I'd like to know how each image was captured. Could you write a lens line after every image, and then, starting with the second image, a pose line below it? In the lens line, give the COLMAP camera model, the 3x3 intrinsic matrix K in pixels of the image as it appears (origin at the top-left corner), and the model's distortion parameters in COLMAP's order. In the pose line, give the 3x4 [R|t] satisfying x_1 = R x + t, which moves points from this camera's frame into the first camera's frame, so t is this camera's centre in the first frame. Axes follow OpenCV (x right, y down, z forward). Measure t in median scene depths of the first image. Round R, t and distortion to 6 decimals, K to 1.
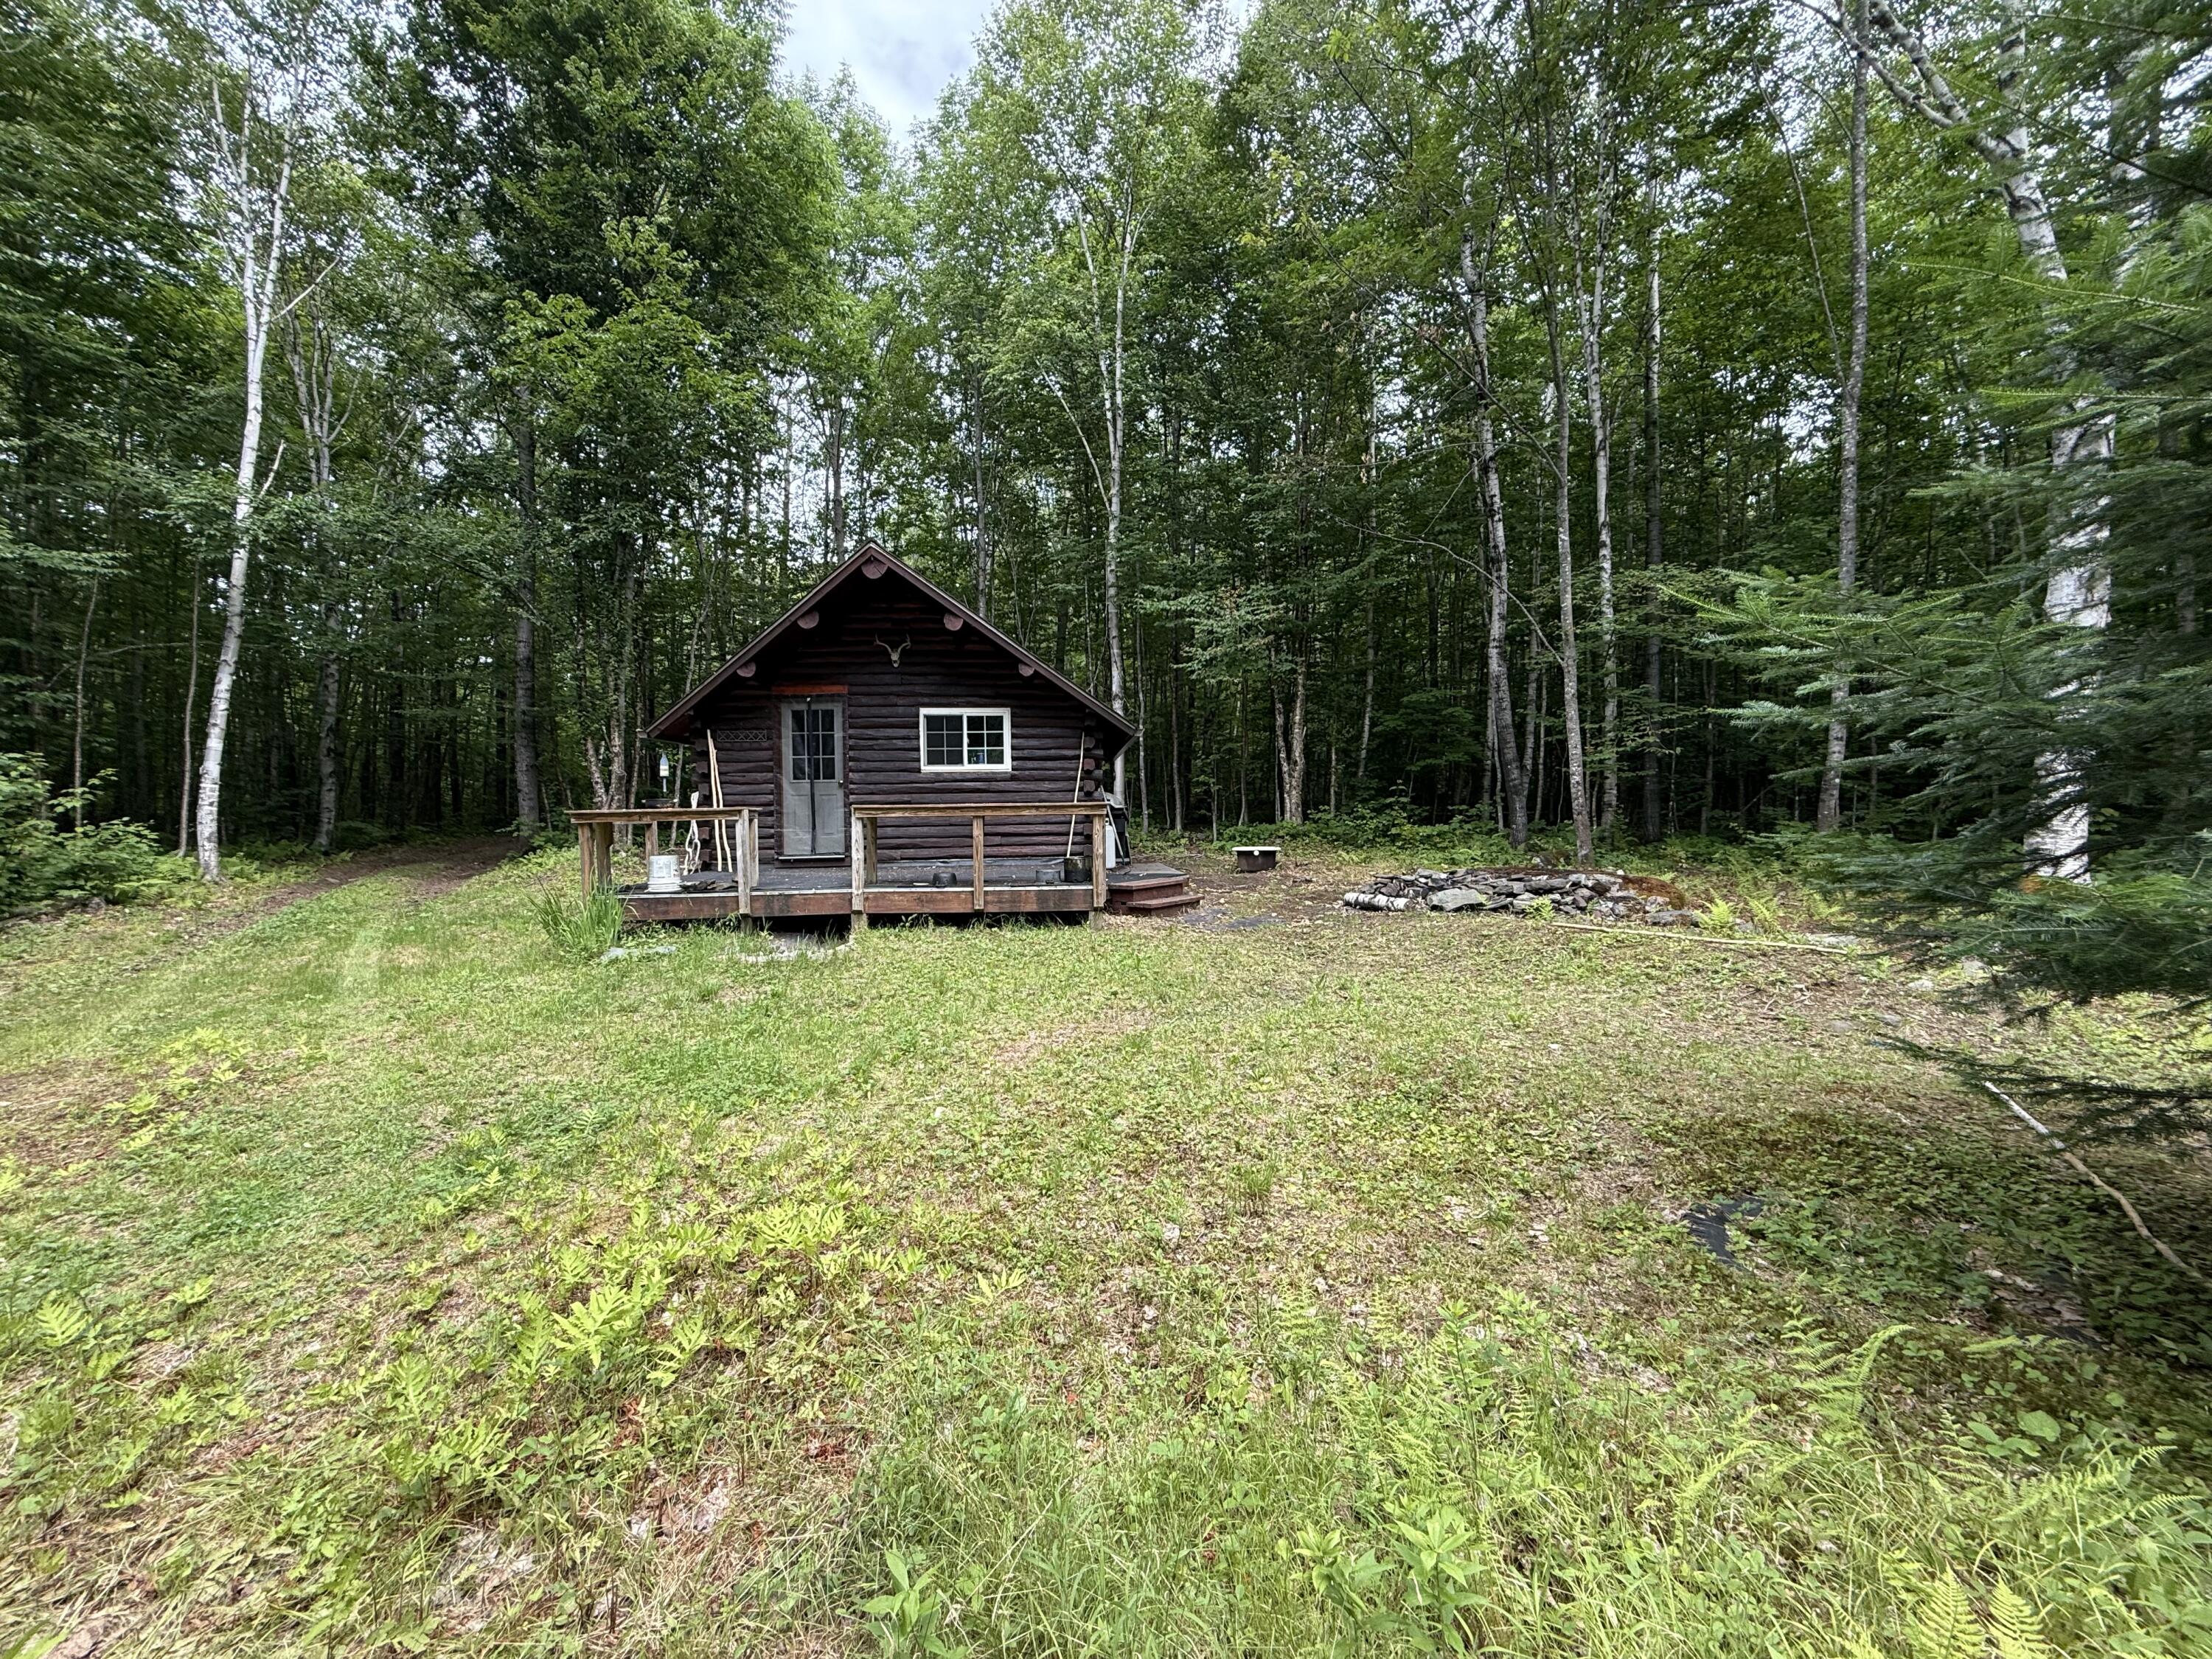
lens RADIAL K [[875.1, 0, 1098.5], [0, 875.1, 830.9], [0, 0, 1]] dist [0.000499, -0.000144]
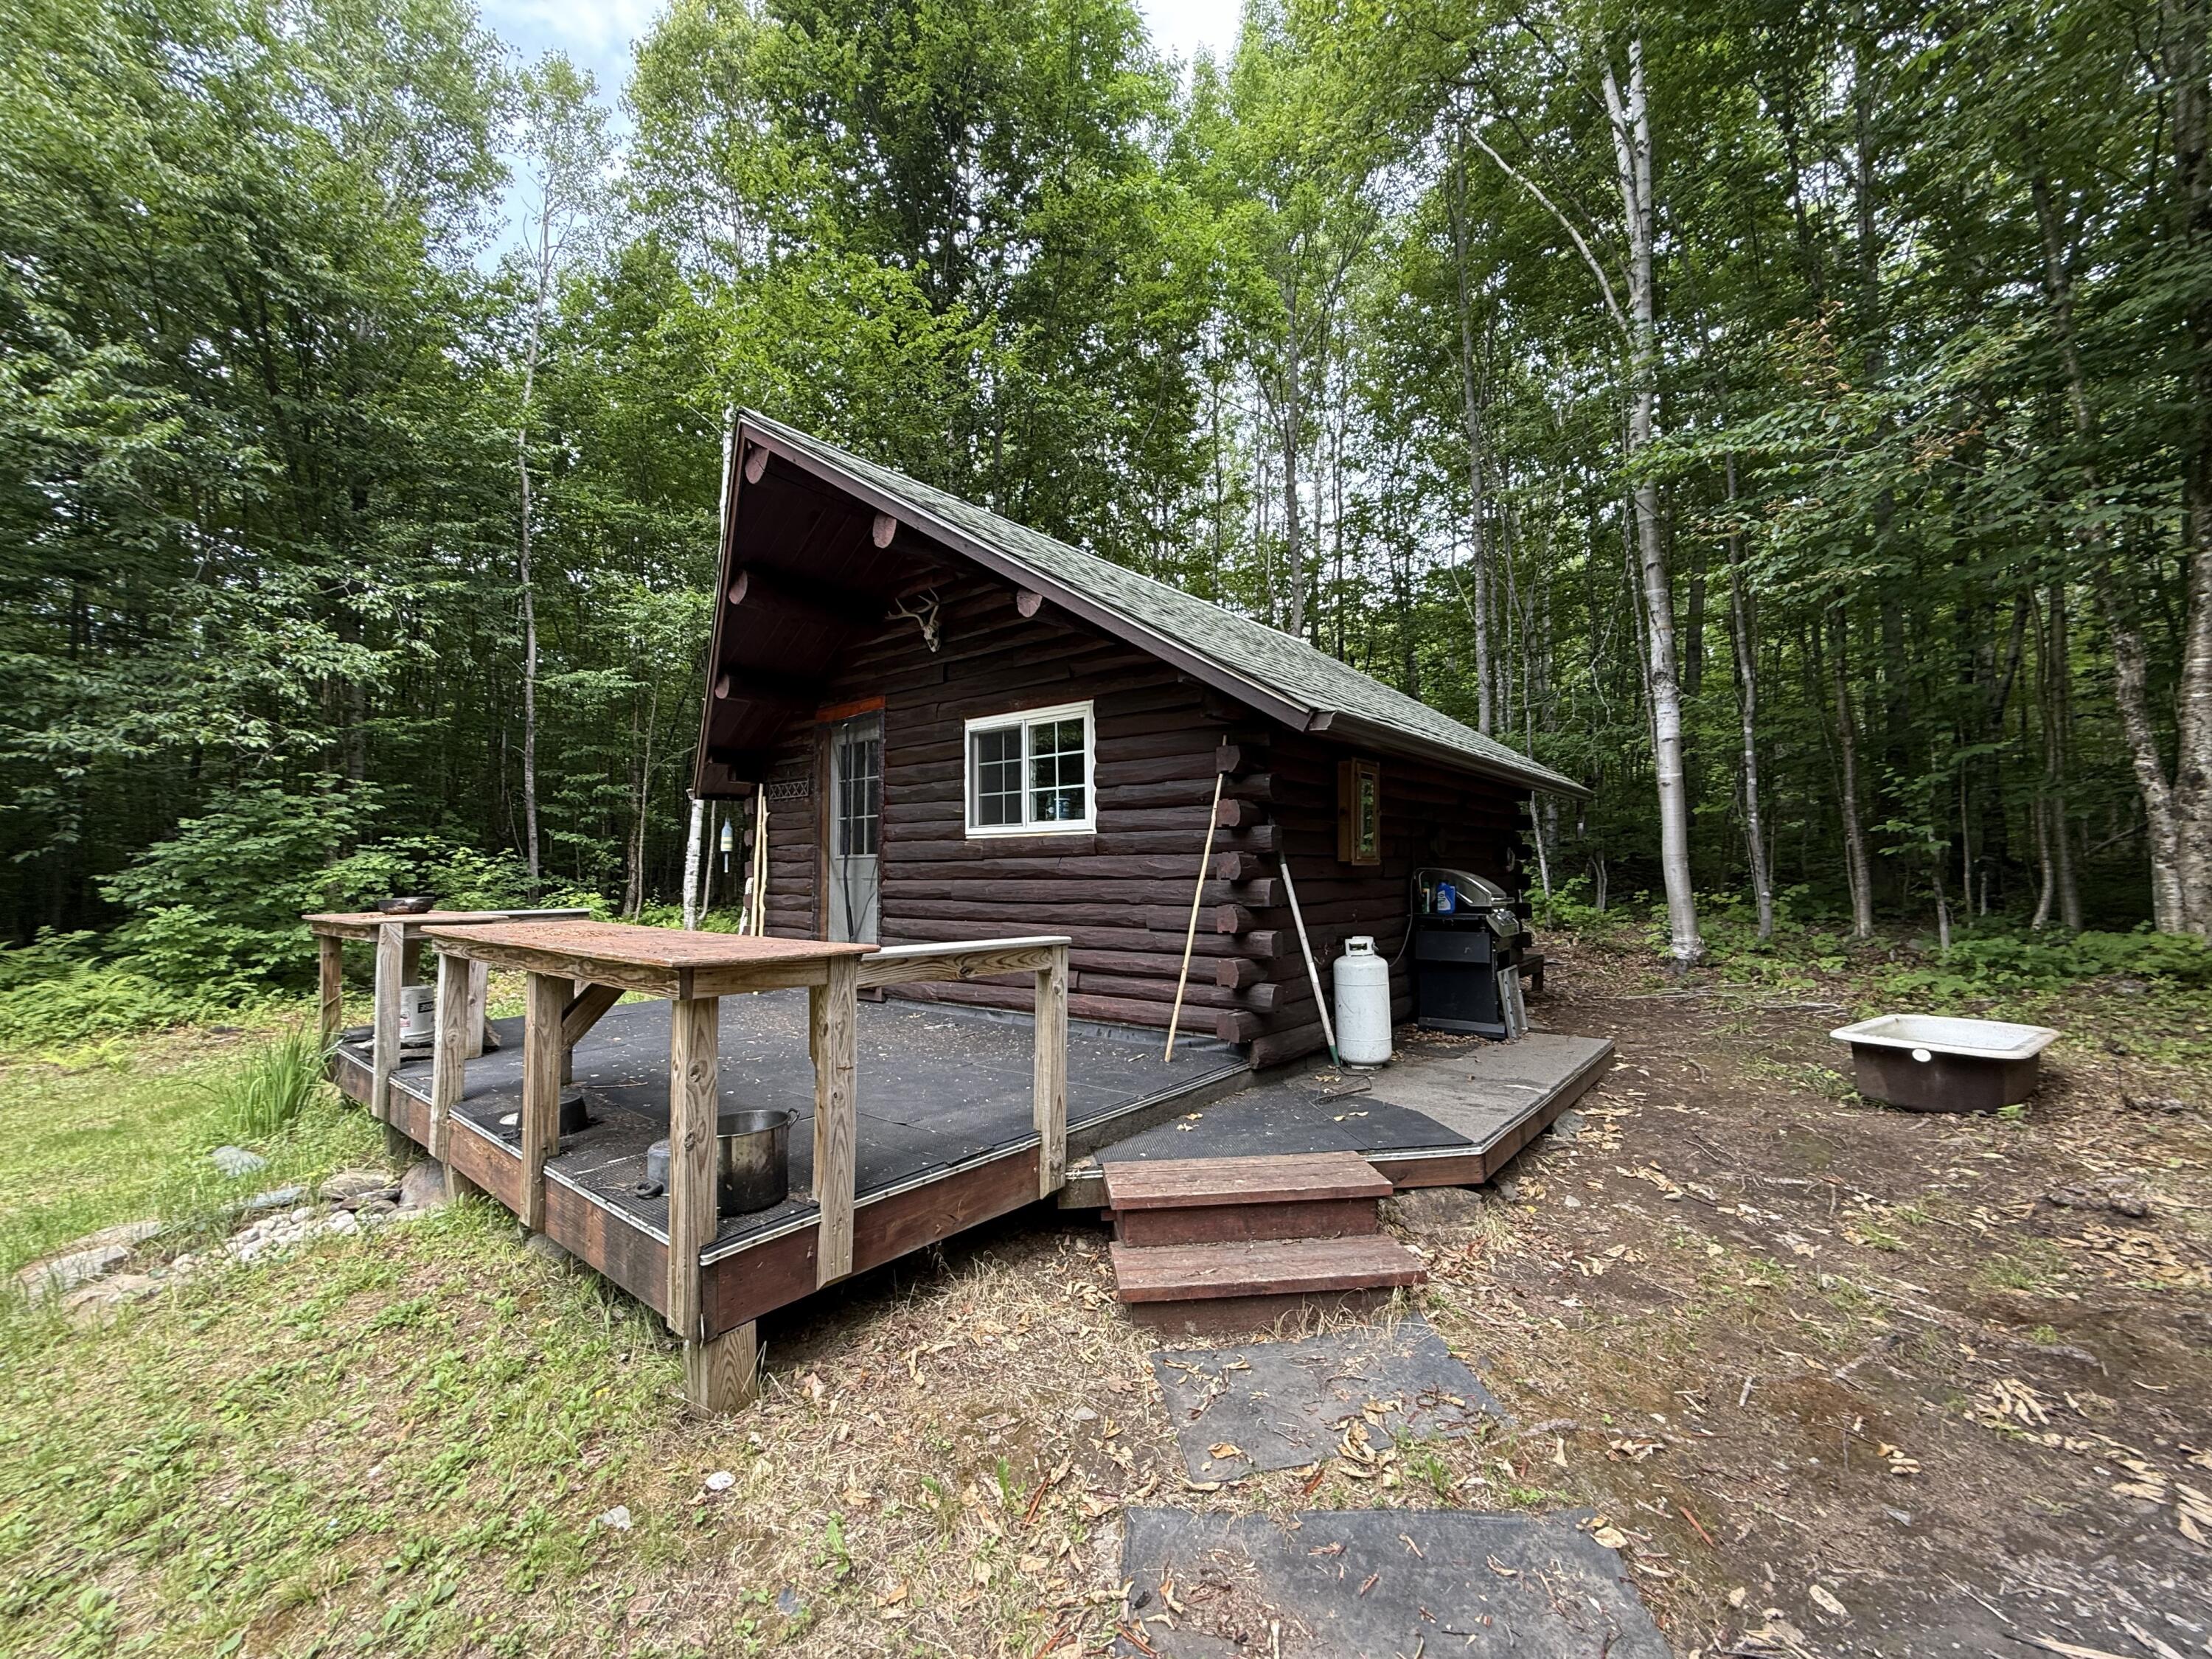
lens RADIAL K [[875.1, 0, 1113.3], [0, 875.1, 823.9], [0, 0, 1]] dist [0.000499, -0.000144]
pose [[0.733509, -0.029275, -0.679048, 0.224728], [-0.018060, 0.997880, -0.062529, -0.044366], [0.679439, 0.058129, 0.731426, 0.667137]]
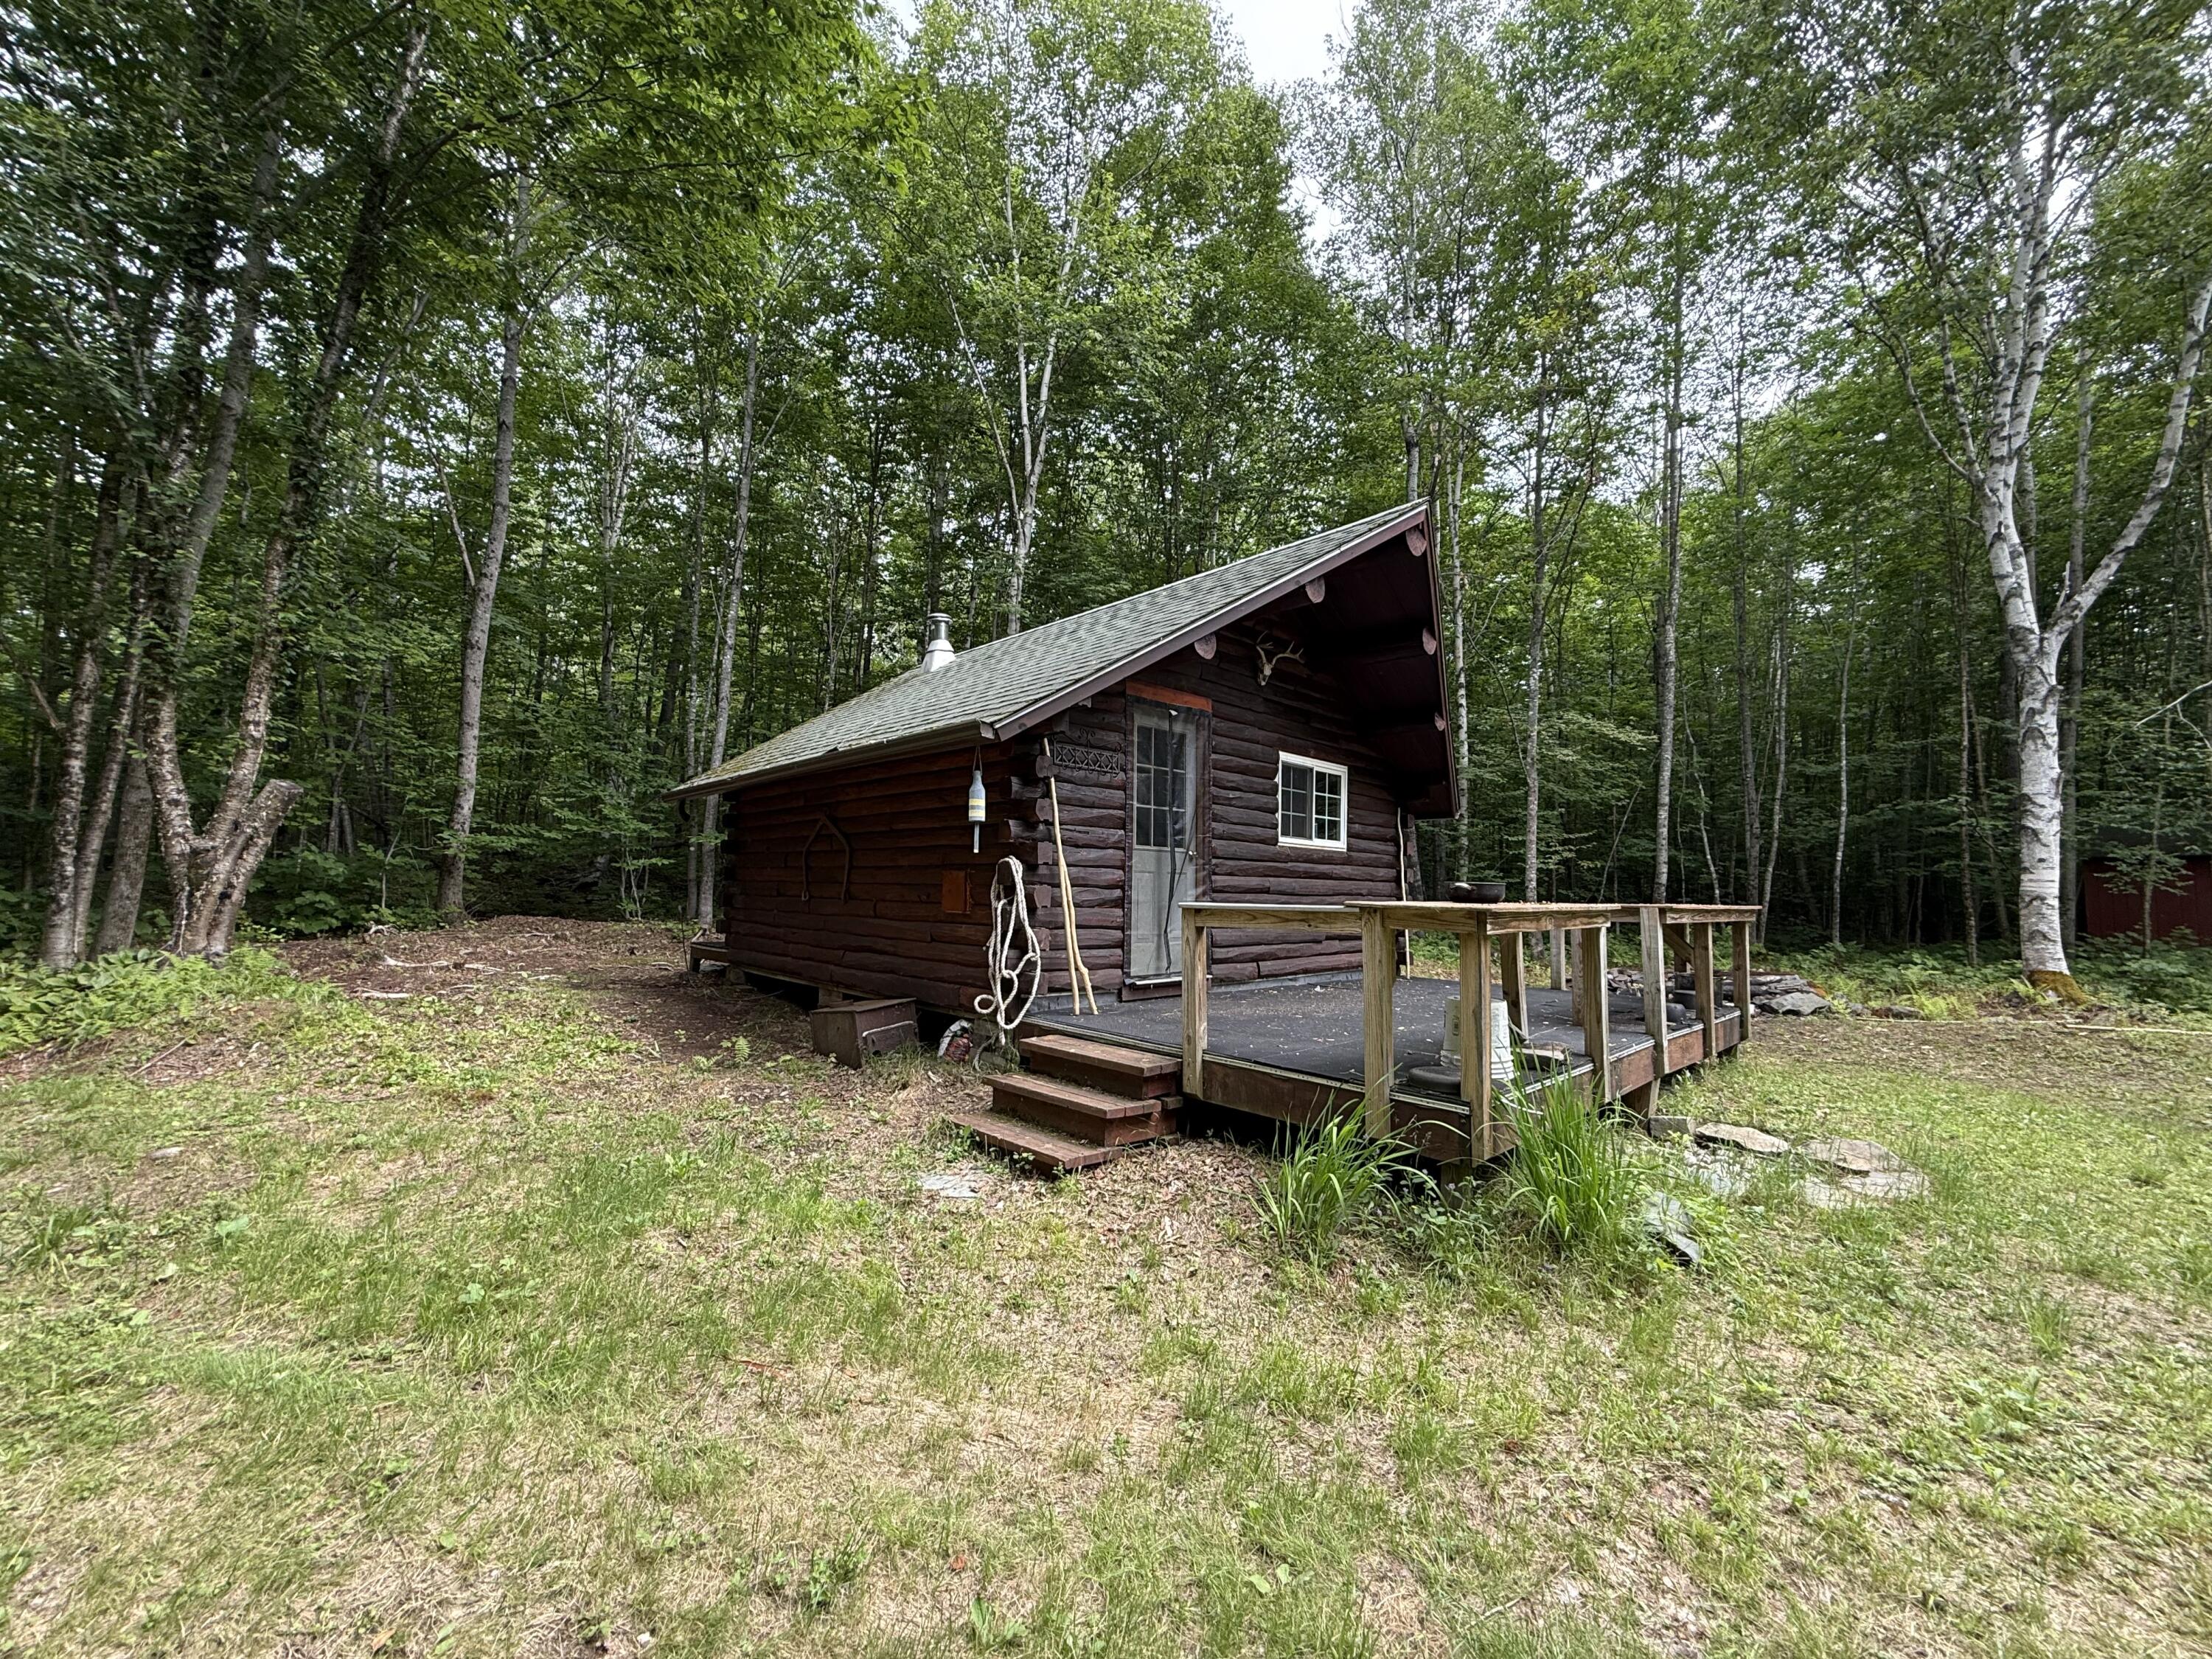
lens RADIAL K [[875.1, 0, 1100.2], [0, 875.1, 825.7], [0, 0, 1]] dist [0.000499, -0.000144]
pose [[0.758891, 0.078198, 0.646506, -0.737465], [-0.014823, 0.994581, -0.102899, -0.010876], [-0.651049, 0.068506, 0.755938, 0.578055]]
